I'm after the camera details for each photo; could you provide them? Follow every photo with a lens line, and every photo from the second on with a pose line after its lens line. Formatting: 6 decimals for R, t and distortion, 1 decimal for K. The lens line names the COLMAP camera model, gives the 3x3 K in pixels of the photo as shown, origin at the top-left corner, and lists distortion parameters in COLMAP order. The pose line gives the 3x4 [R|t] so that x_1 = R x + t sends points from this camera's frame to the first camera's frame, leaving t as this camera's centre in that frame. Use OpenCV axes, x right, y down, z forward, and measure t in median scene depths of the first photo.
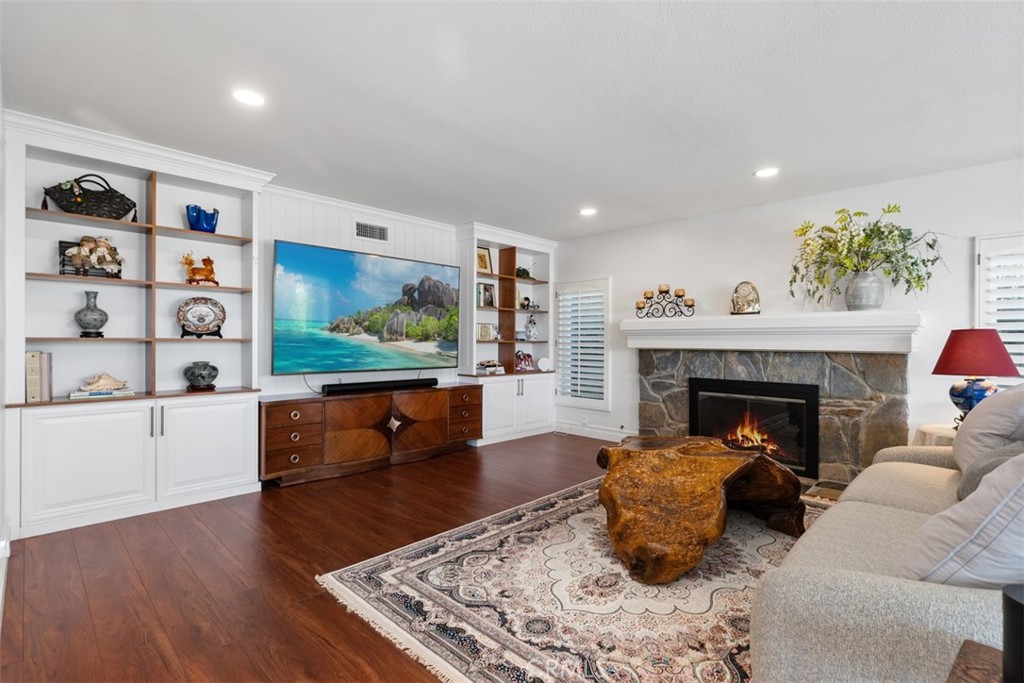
lens RADIAL K [[478.4, 0, 507.2], [0, 478.4, 344.9], [0, 0, 1]] dist [-0.001929, -0.001073]
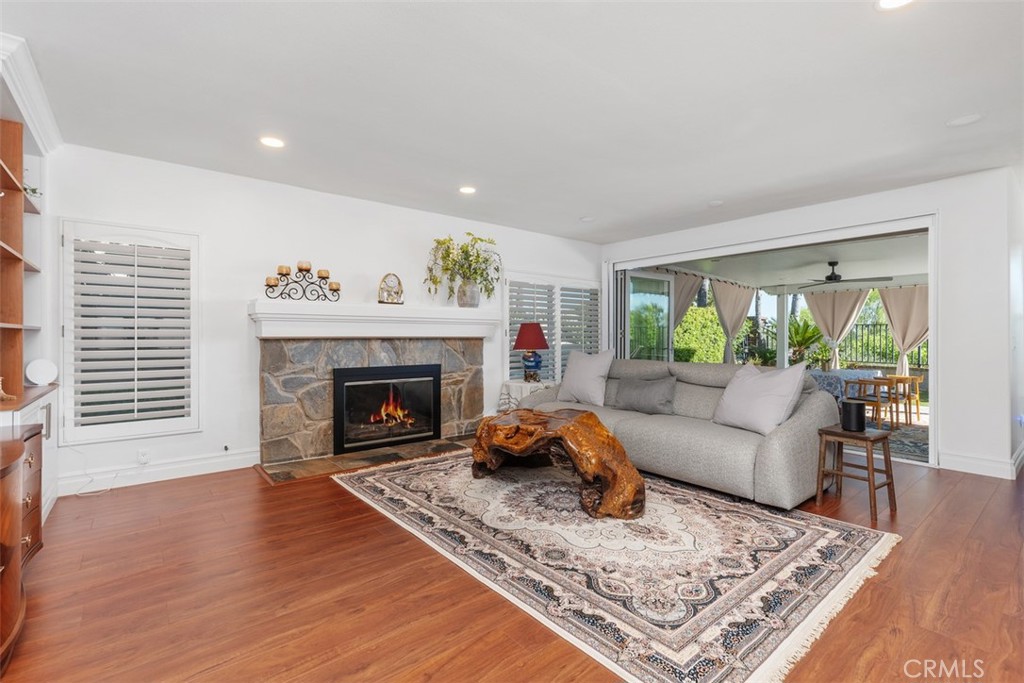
lens RADIAL K [[466.8, 0, 506.3], [0, 466.8, 339.3], [0, 0, 1]] dist [0.005226, -0.001620]
pose [[0.110845, -0.013847, 0.993741, -0.587421], [0.006781, 0.999890, 0.013177, 0.003456], [-0.993815, 0.005278, 0.110927, 0.721356]]
